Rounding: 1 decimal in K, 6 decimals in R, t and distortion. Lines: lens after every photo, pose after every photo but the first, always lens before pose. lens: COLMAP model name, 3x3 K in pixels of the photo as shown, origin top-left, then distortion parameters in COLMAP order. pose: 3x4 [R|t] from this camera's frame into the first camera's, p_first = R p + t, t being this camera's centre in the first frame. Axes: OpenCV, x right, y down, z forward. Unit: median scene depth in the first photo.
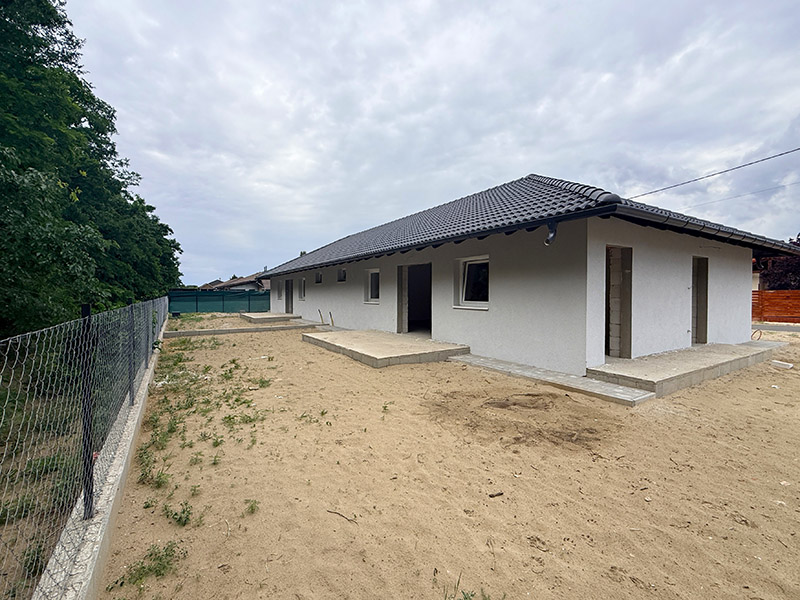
lens RADIAL K [[364.6, 0, 423.8], [0, 364.6, 298.1], [0, 0, 1]] dist [0.001660, 0.000385]
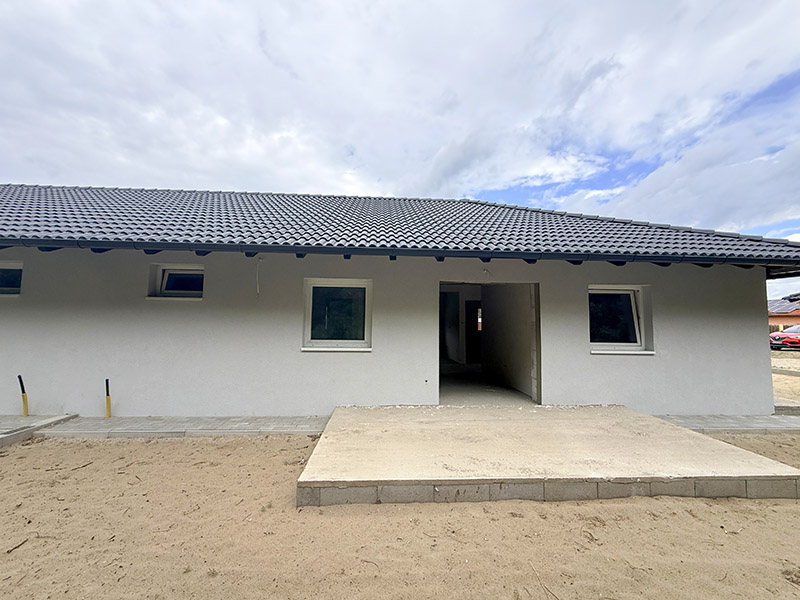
lens RADIAL K [[364.6, 0, 423.8], [0, 364.6, 298.1], [0, 0, 1]] dist [0.001660, 0.000385]
pose [[0.503606, 0.099910, 0.858137, -0.085303], [0.002070, 0.993148, -0.116843, 0.000402], [-0.863931, 0.060619, 0.499949, 0.113388]]
